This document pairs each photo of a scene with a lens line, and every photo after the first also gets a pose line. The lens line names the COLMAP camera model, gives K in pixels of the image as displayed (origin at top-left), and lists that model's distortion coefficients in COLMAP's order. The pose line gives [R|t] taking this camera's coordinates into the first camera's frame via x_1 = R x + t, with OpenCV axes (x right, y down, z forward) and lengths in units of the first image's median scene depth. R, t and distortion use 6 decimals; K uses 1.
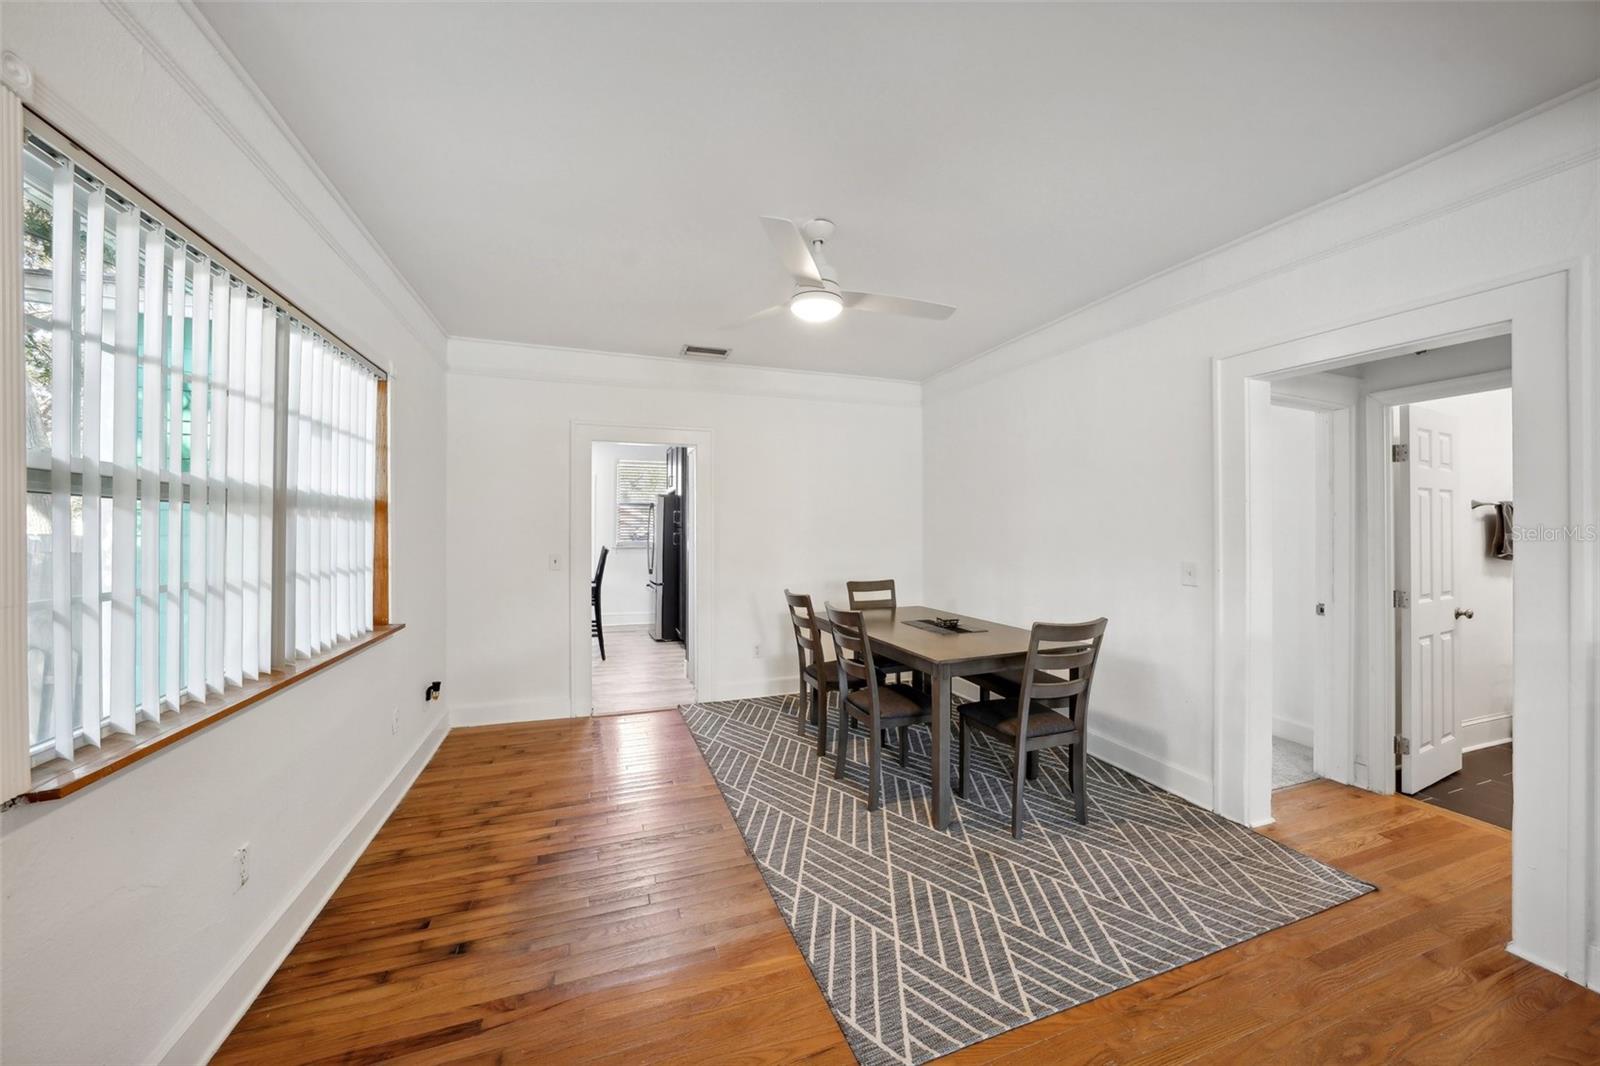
lens RADIAL K [[551.1, 0, 783.3], [0, 551.1, 529.6], [0, 0, 1]] dist [-0.022795, 0.003186]
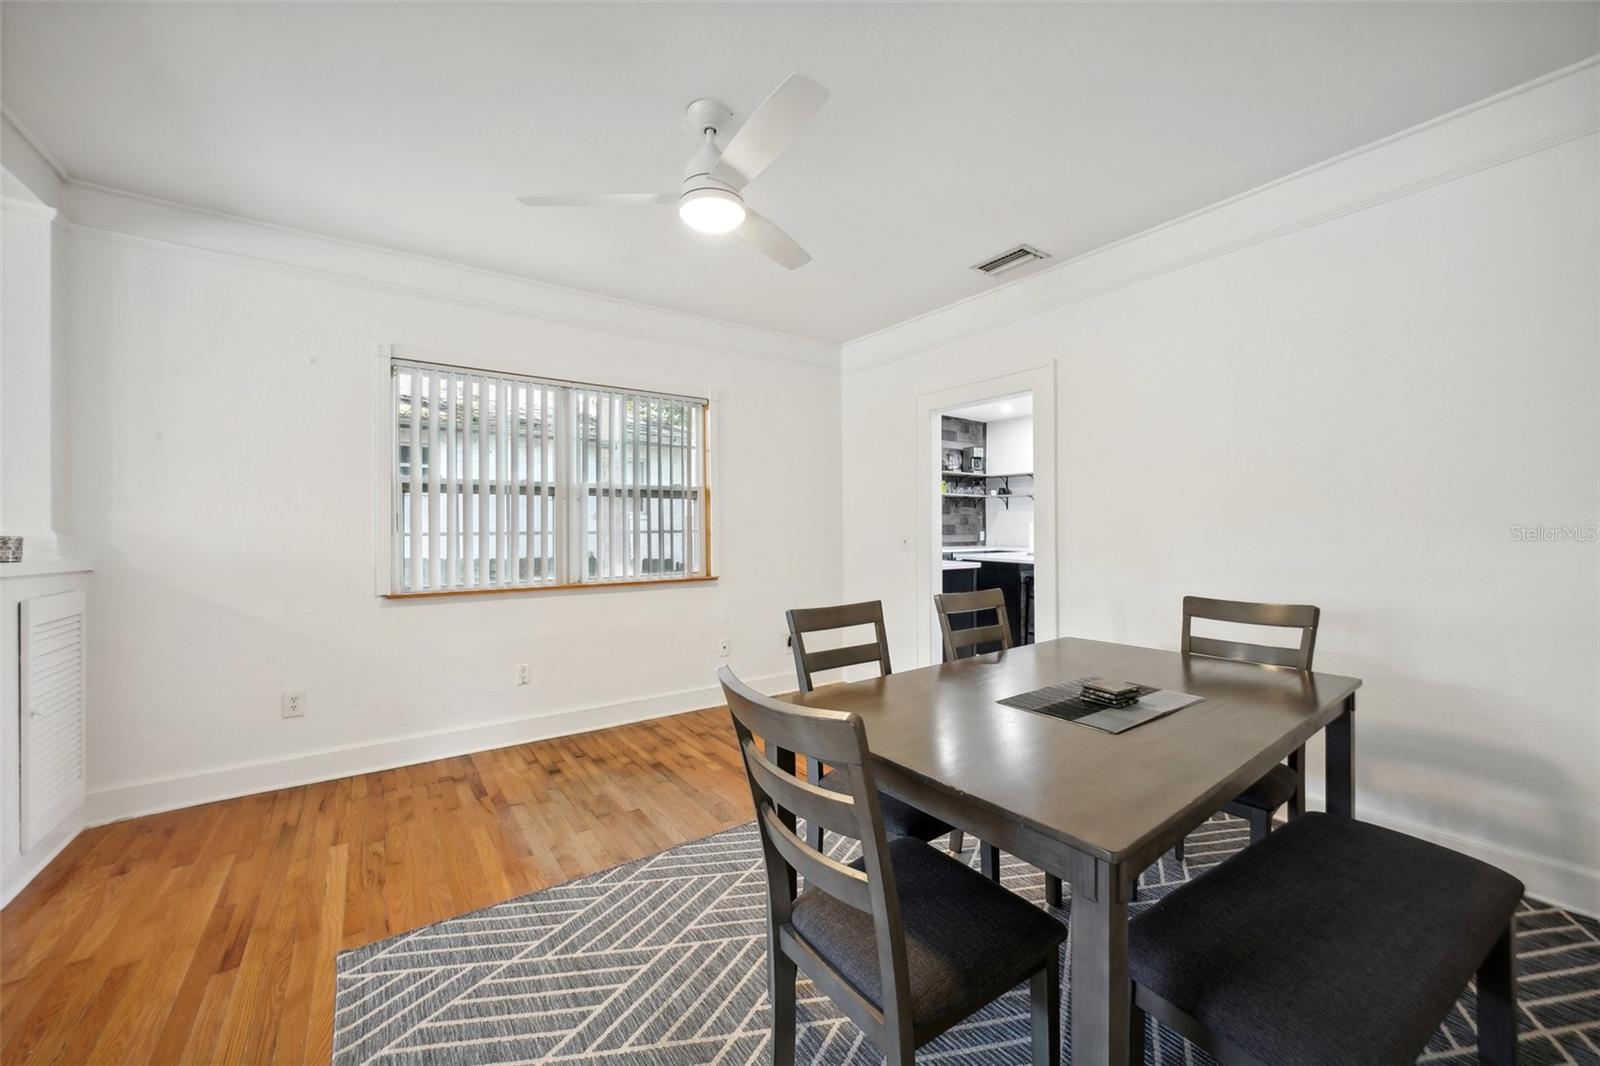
lens RADIAL K [[591.0, 0, 797.9], [0, 591.0, 527.7], [0, 0, 1]] dist [-0.014364, 0.001456]
pose [[0.297684, 0.001880, -0.954663, 0.906764], [0.004611, 0.999984, 0.003407, 0.049235], [0.954653, -0.005417, 0.297670, 0.858677]]
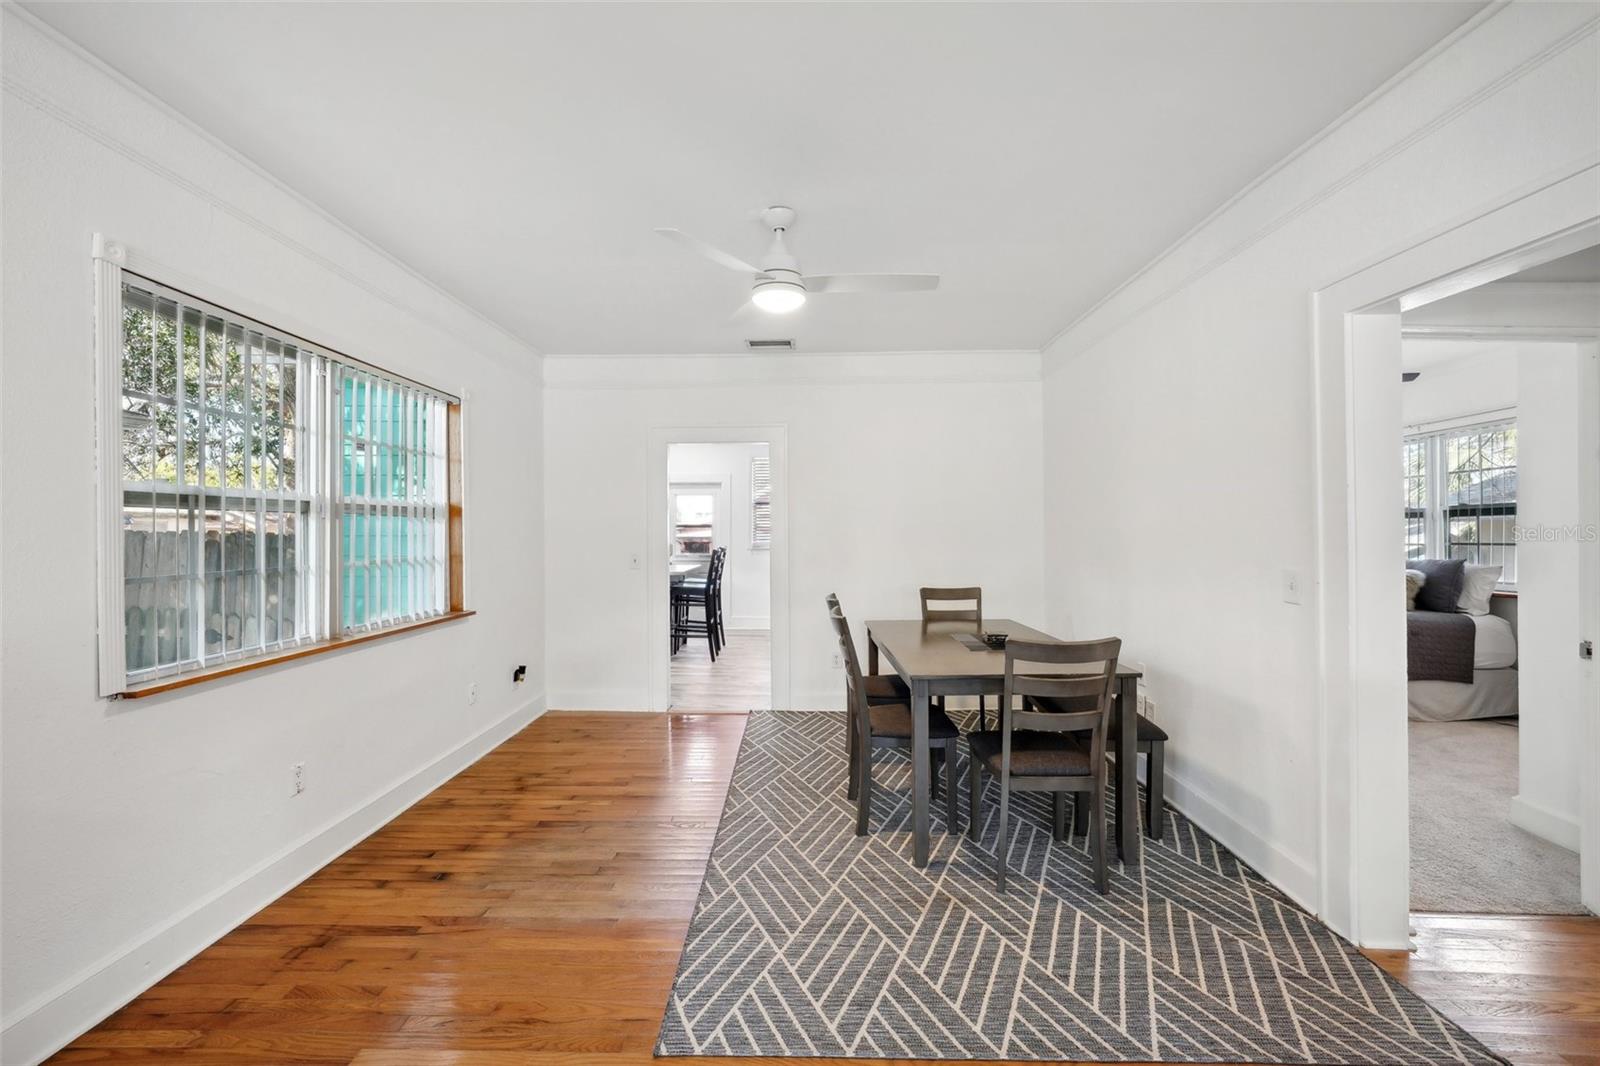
lens RADIAL K [[623.6, 0, 780.6], [0, 623.6, 529.1], [0, 0, 1]] dist [-0.018332, 0.004755]
pose [[0.936297, -0.004529, -0.351179, 0.443024], [0.004086, 0.999990, -0.002004, 0.002497], [0.351185, 0.000441, 0.936306, -0.021438]]
